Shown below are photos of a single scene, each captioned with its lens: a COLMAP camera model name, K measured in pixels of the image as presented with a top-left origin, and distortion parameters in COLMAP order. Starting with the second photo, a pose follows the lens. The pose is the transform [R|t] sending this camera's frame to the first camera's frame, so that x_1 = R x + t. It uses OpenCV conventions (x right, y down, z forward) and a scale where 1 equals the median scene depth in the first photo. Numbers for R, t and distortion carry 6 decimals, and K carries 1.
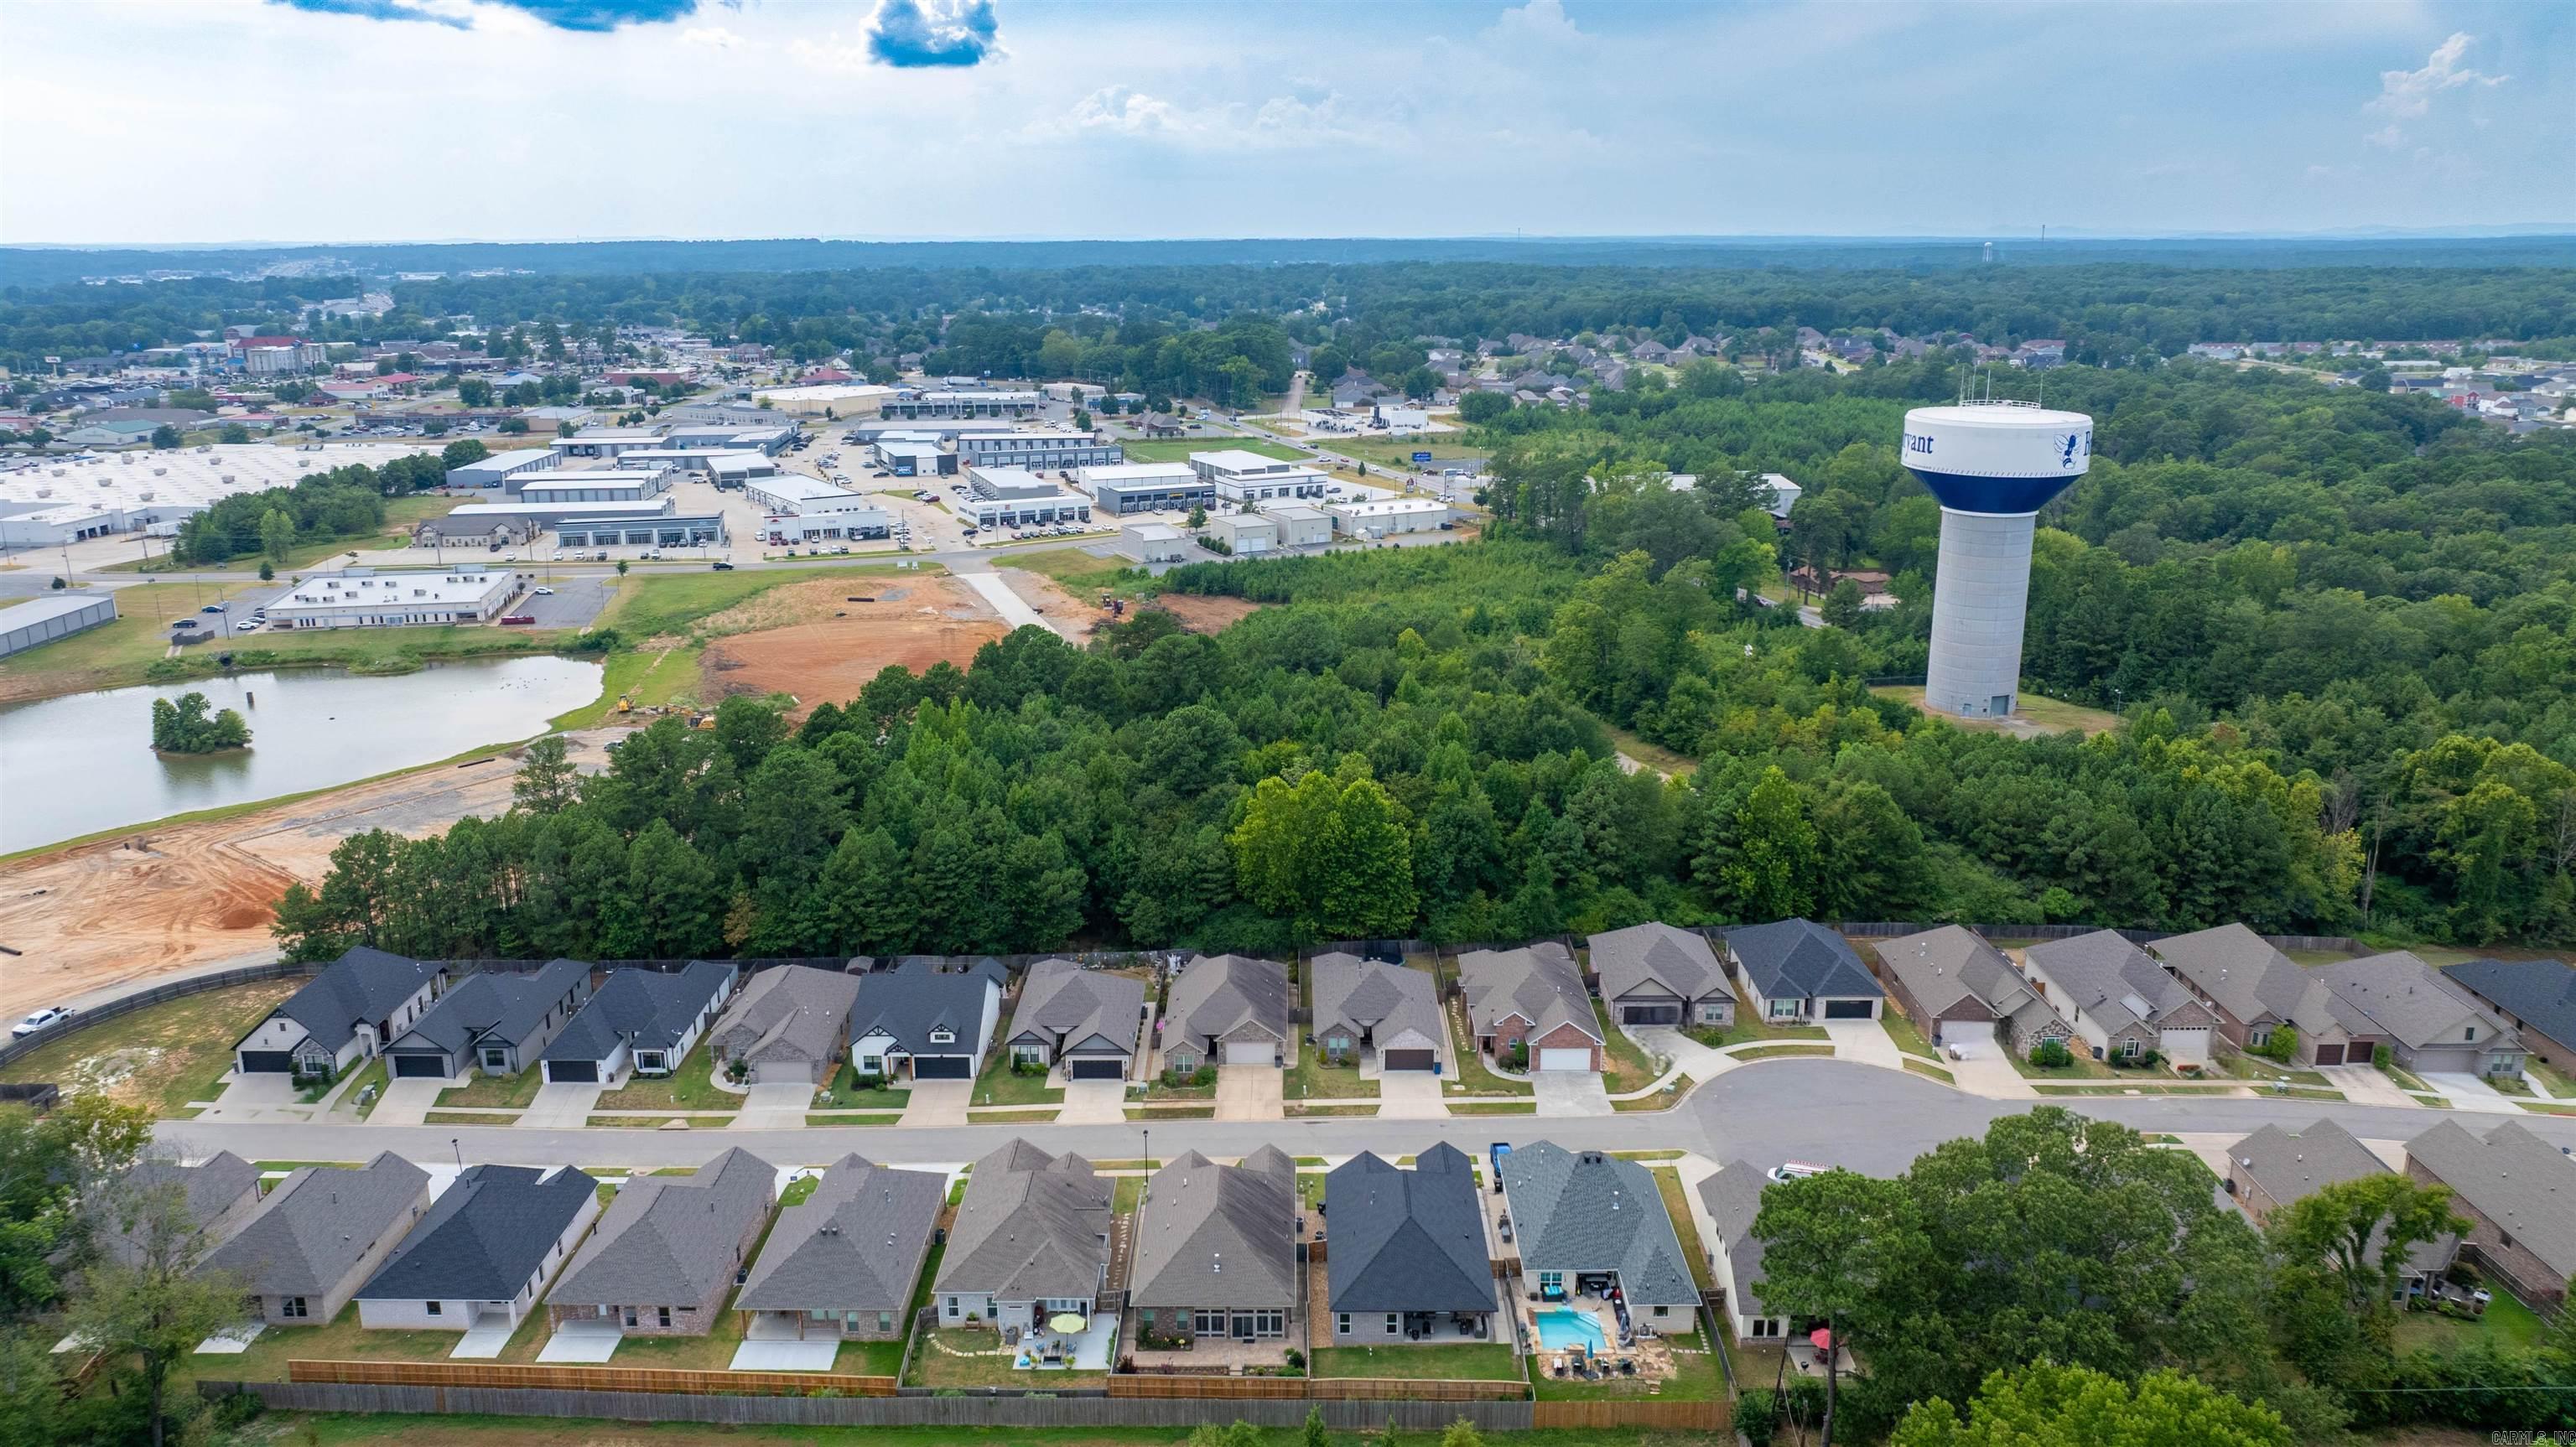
lens RADIAL K [[1744.5, 0, 1284.2], [0, 1744.5, 709.4], [0, 0, 1]] dist [-0.008799, -0.000708]
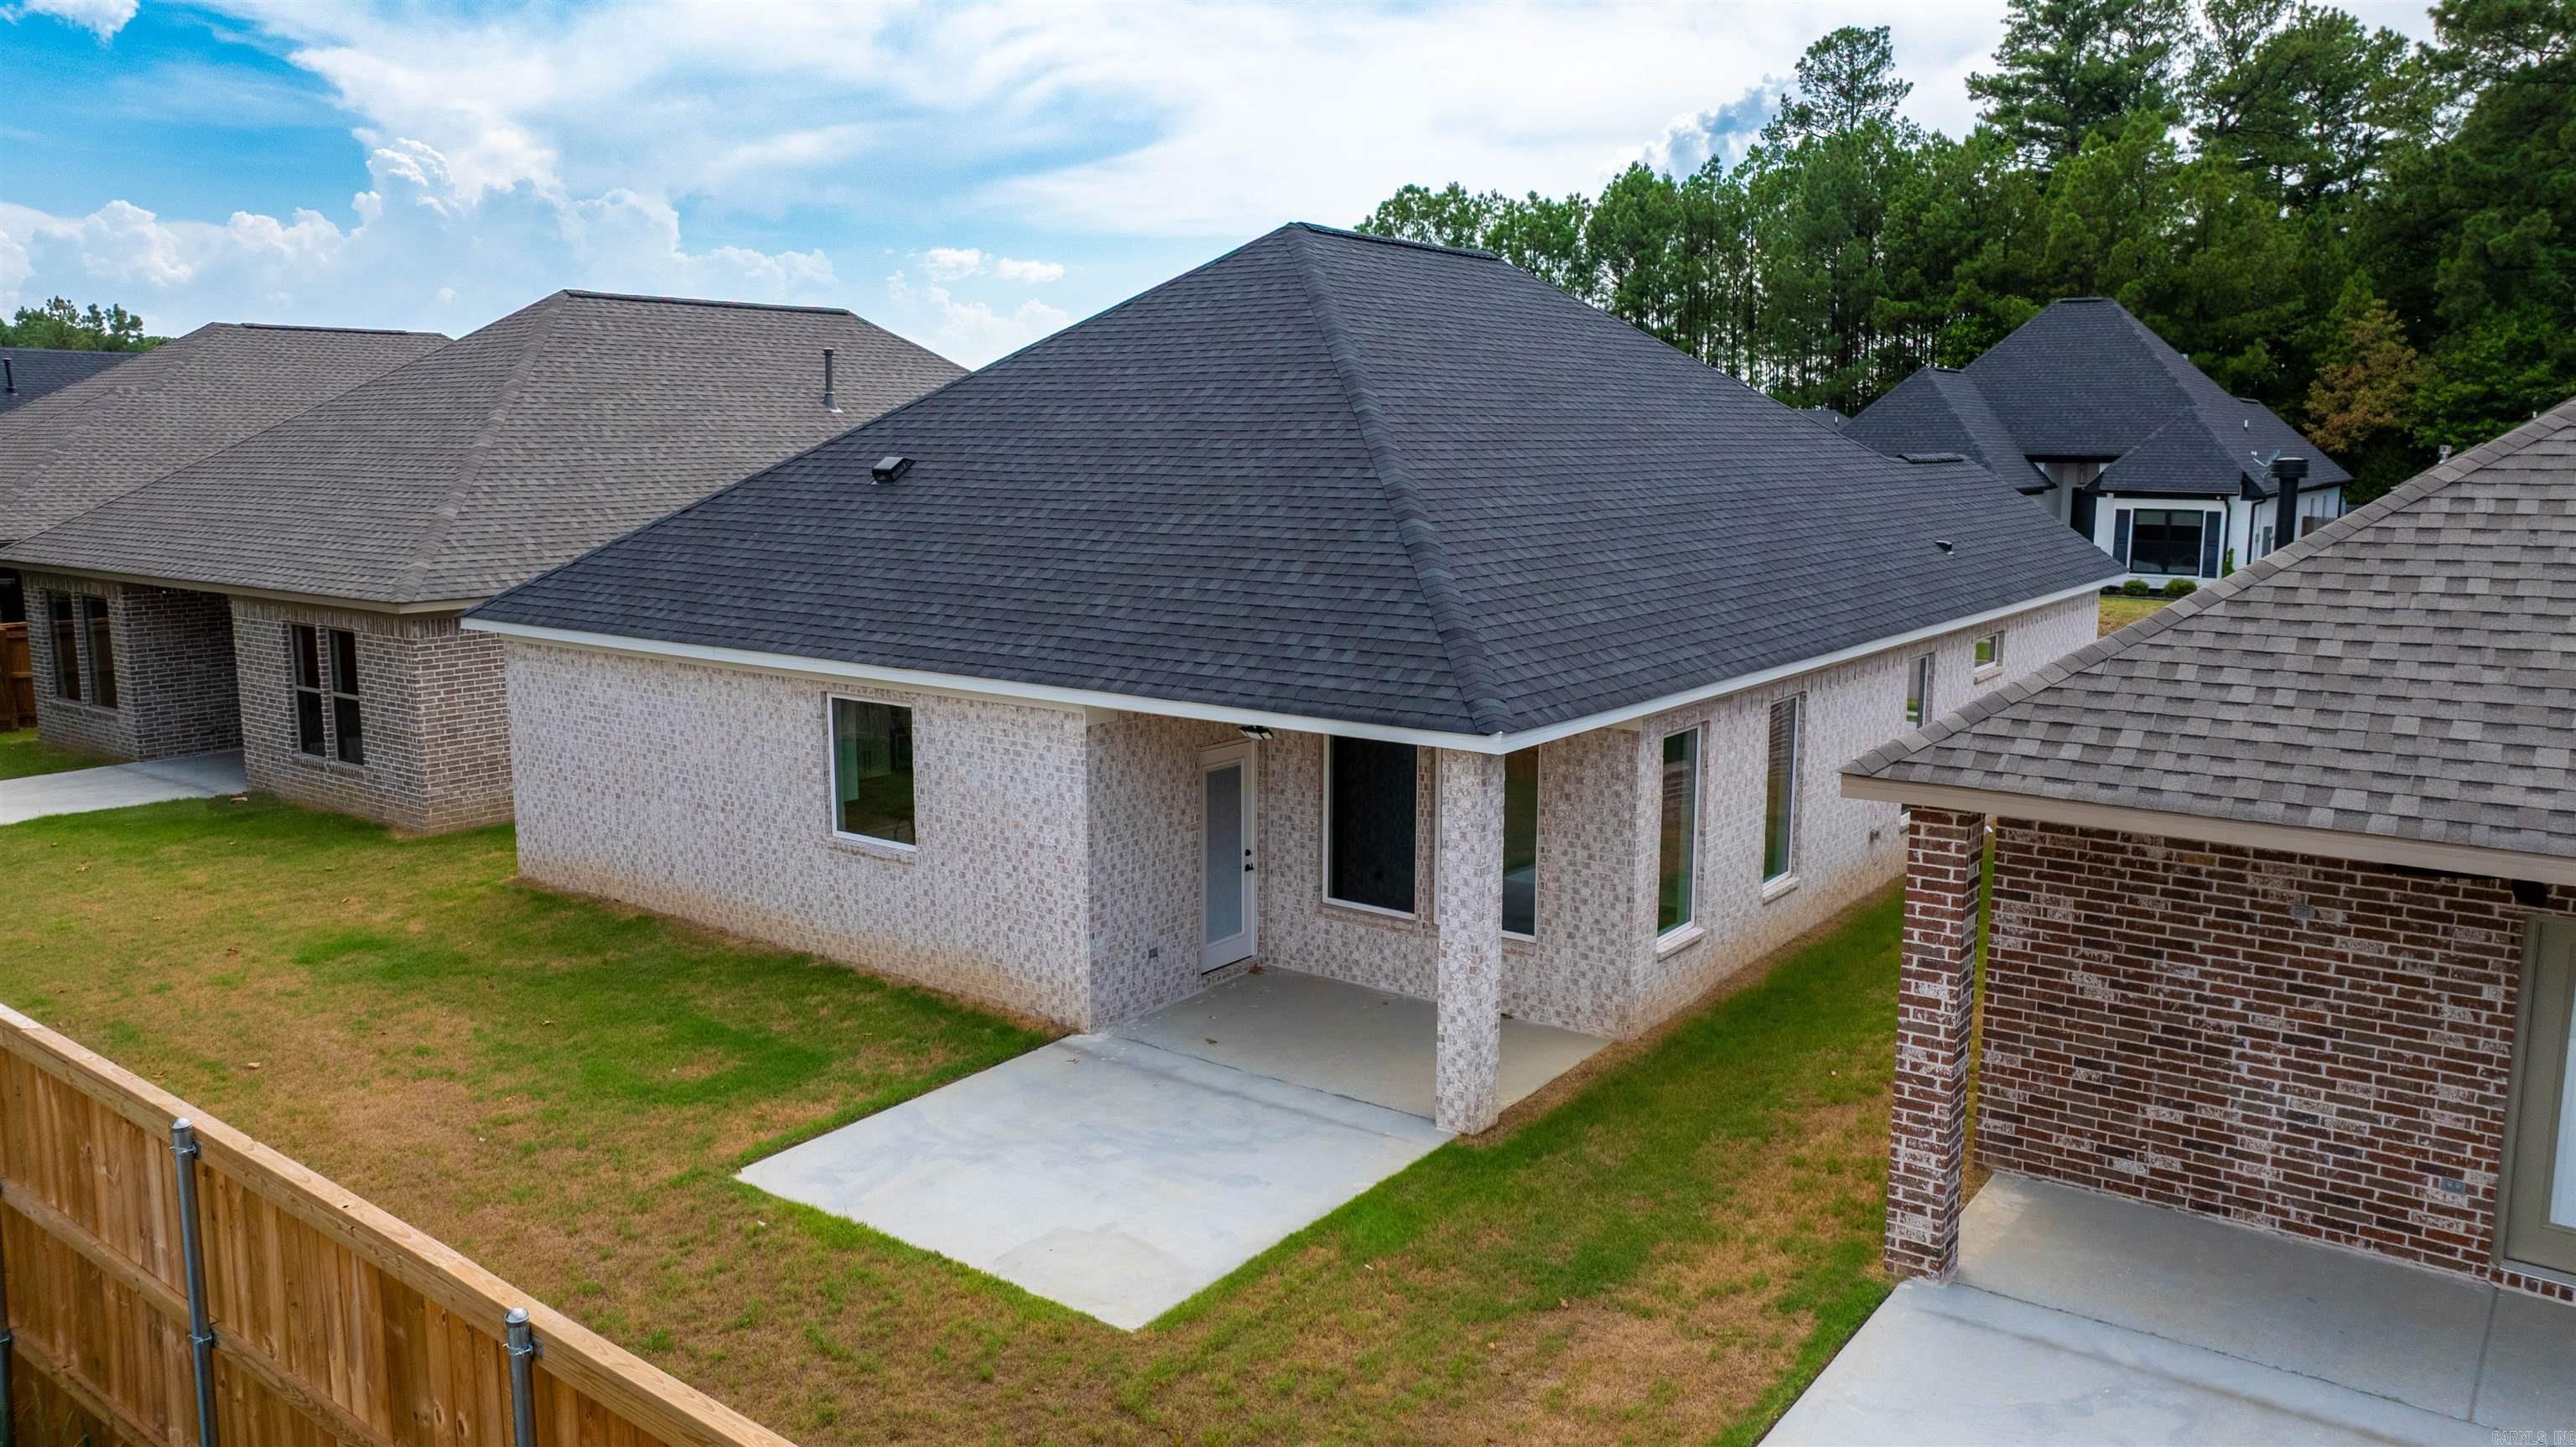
lens RADIAL K [[1744.5, 0, 1284.2], [0, 1744.5, 709.4], [0, 0, 1]] dist [-0.008799, -0.000708]
pose [[0.802046, 0.089233, -0.590558, -0.396701], [-0.157314, 0.985423, -0.064753, 0.340556], [0.576172, 0.144838, 0.804393, 0.914888]]
